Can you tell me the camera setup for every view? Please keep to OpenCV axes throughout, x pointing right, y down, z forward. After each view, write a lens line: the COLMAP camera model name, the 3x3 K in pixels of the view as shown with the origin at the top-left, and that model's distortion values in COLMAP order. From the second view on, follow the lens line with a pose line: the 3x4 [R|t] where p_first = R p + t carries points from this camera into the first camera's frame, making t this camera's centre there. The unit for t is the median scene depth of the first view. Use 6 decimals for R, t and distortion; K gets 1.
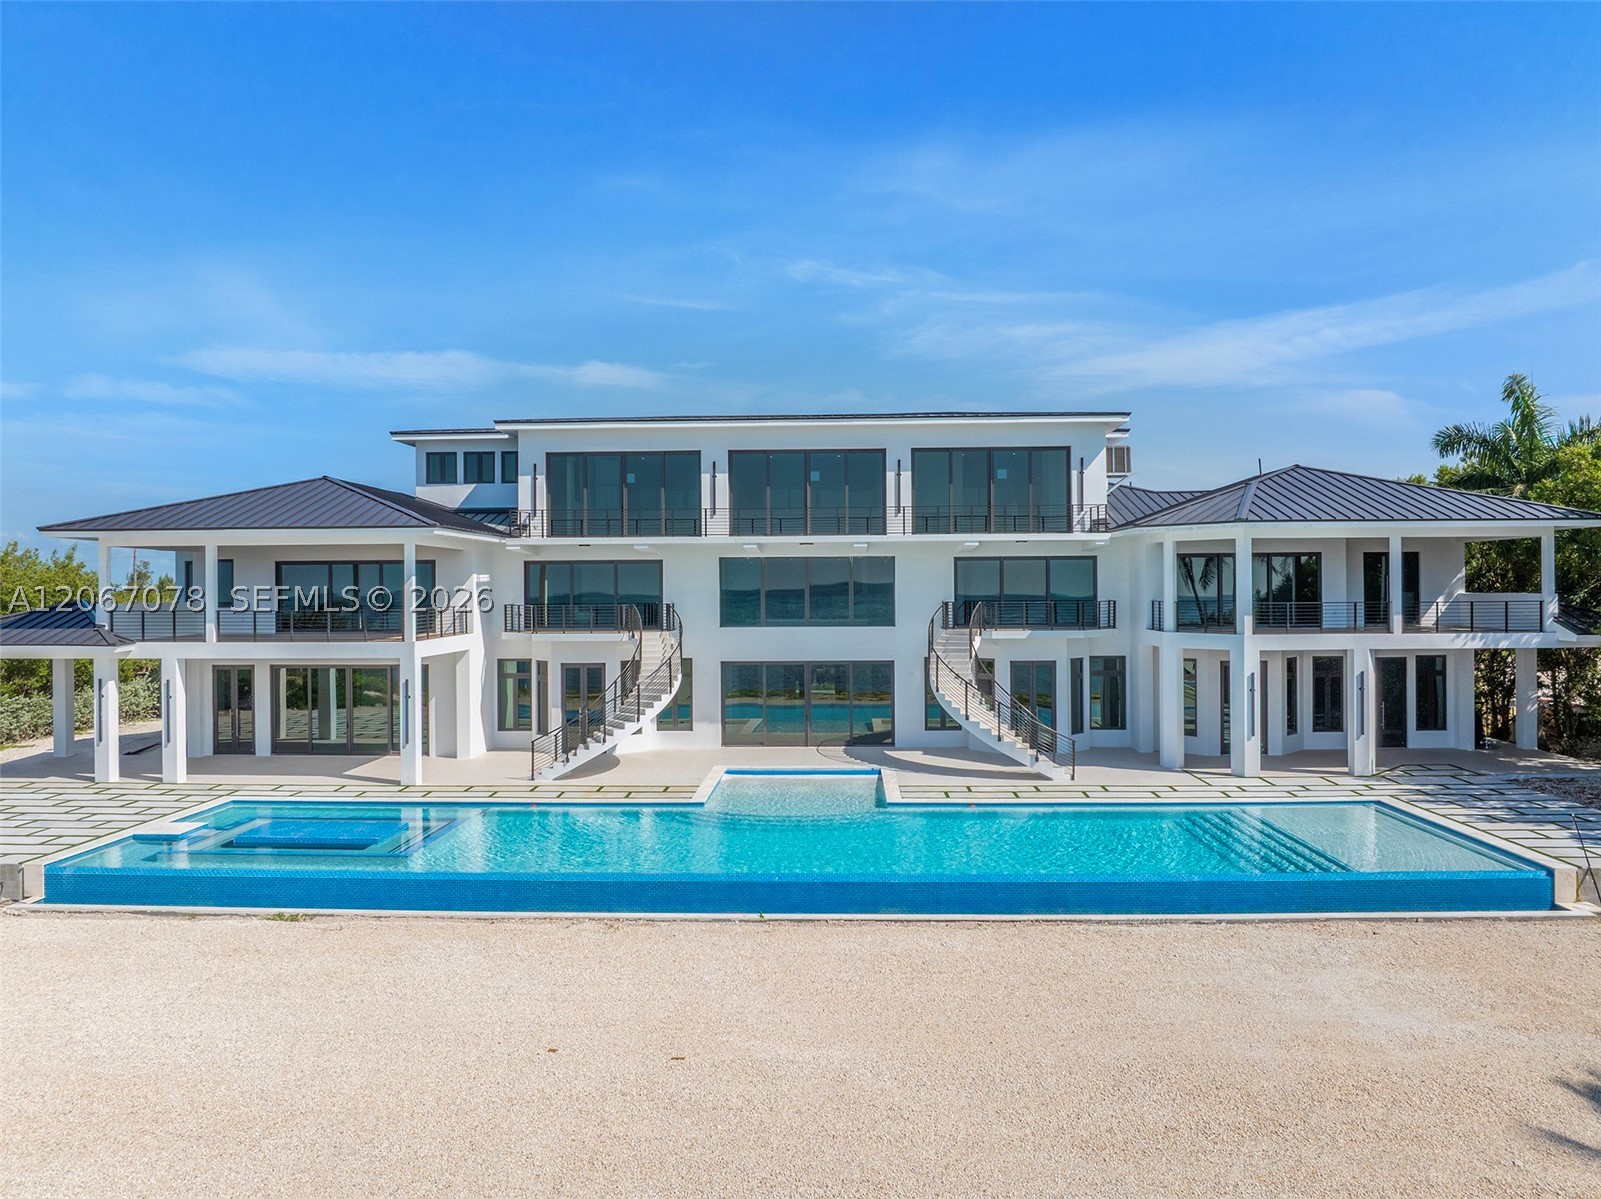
lens RADIAL K [[1118.1, 0, 800.5], [0, 1118.1, 599.5], [0, 0, 1]] dist [-0.031126, -0.000805]
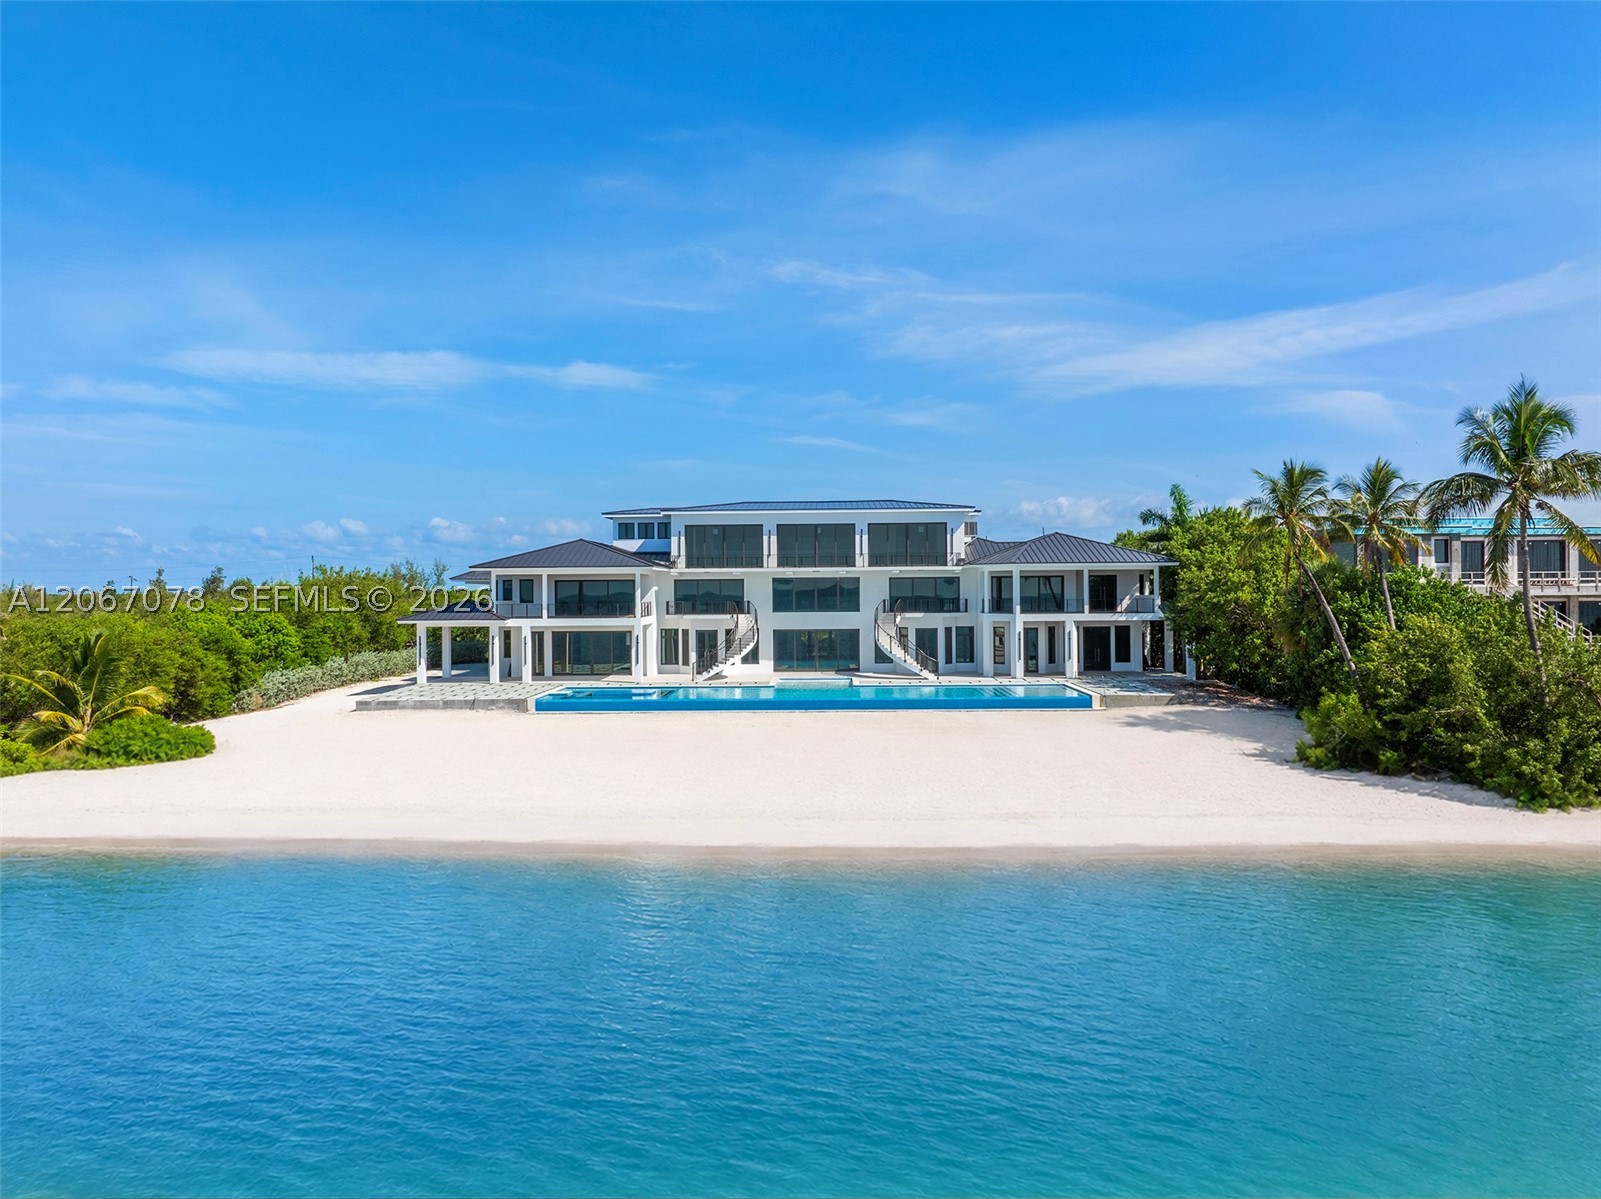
lens RADIAL K [[1118.1, 0, 800.5], [0, 1118.1, 599.5], [0, 0, 1]] dist [-0.031126, -0.000805]
pose [[0.999923, -0.001359, 0.012370, -0.047272], [0.001367, 0.999999, -0.000621, 0.002745], [-0.012369, 0.000638, 0.999923, -1.013560]]
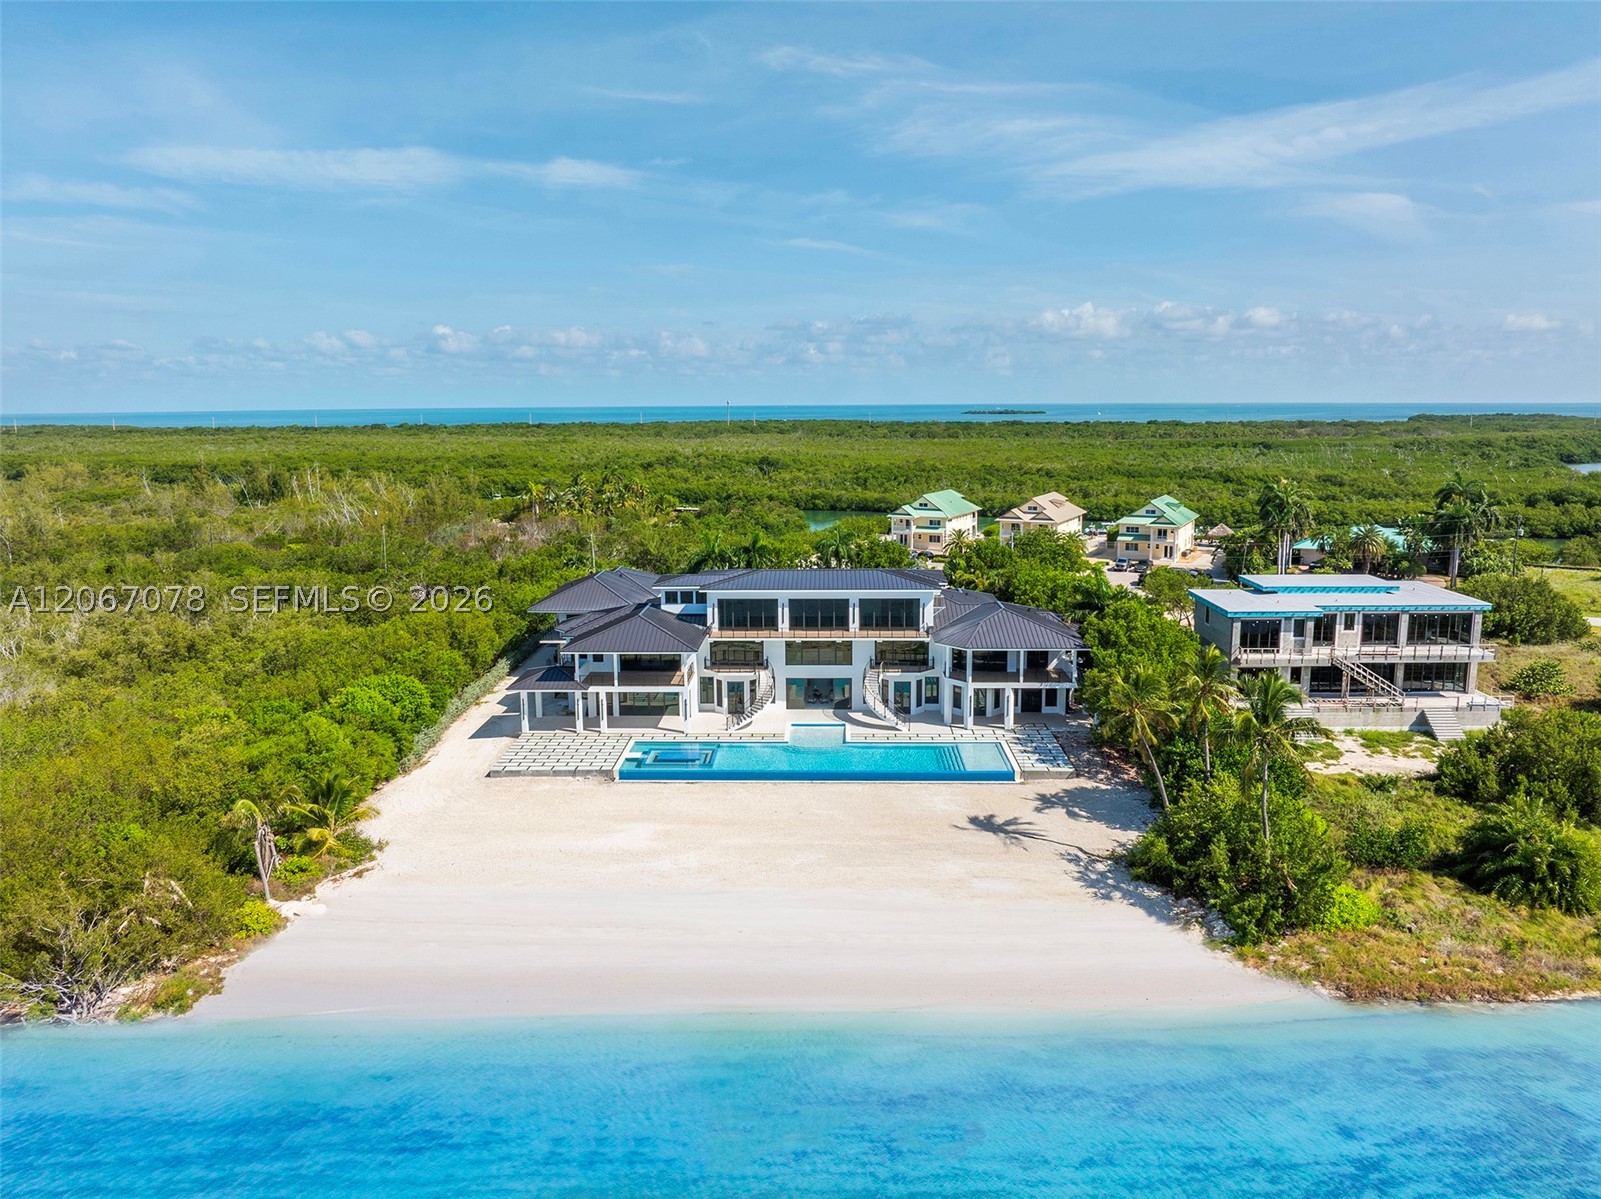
lens RADIAL K [[1118.1, 0, 800.5], [0, 1118.1, 599.5], [0, 0, 1]] dist [-0.031126, -0.000805]
pose [[0.999831, -0.001732, 0.018326, -0.085678], [-0.001327, 0.986193, 0.165597, -0.568369], [-0.018360, -0.165594, 0.986023, -1.574069]]
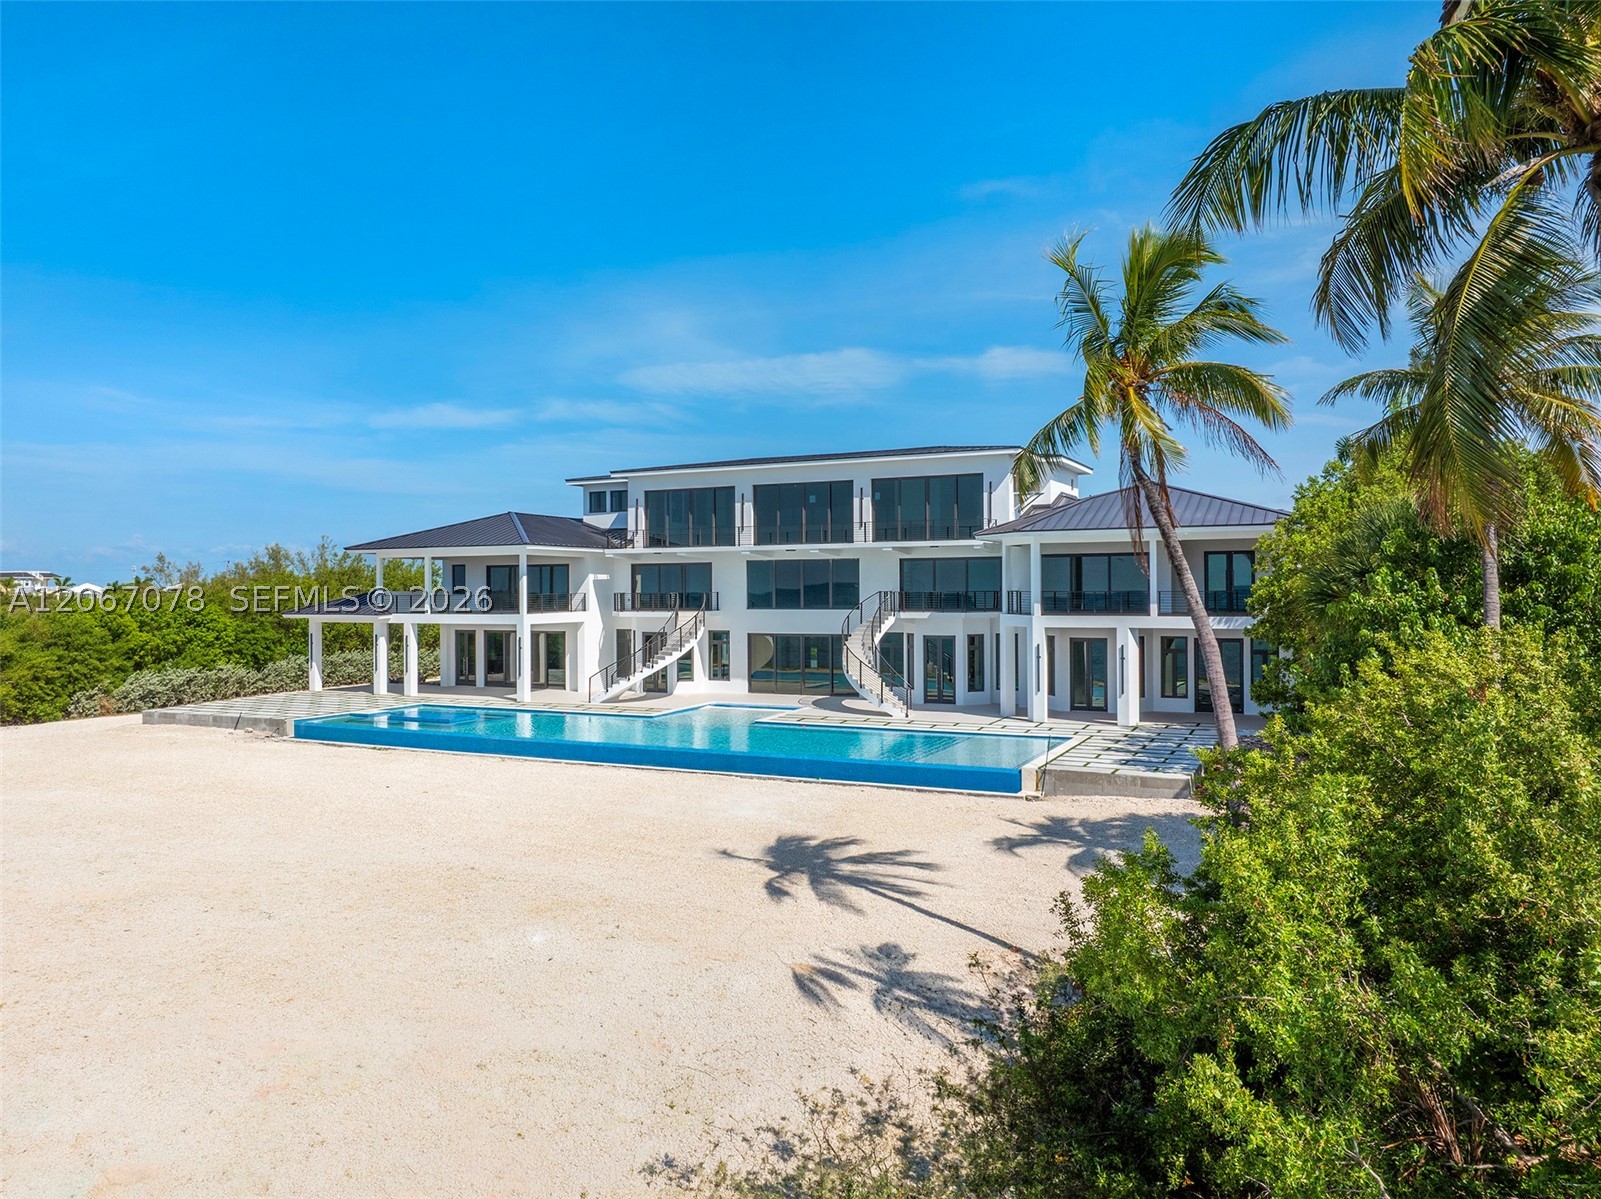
lens RADIAL K [[1118.1, 0, 800.5], [0, 1118.1, 599.5], [0, 0, 1]] dist [-0.031126, -0.000805]
pose [[0.916179, 0.005163, -0.400735, 0.569863], [-0.003612, 0.999983, 0.004627, 0.005690], [0.400752, -0.002791, 0.916182, -0.288657]]
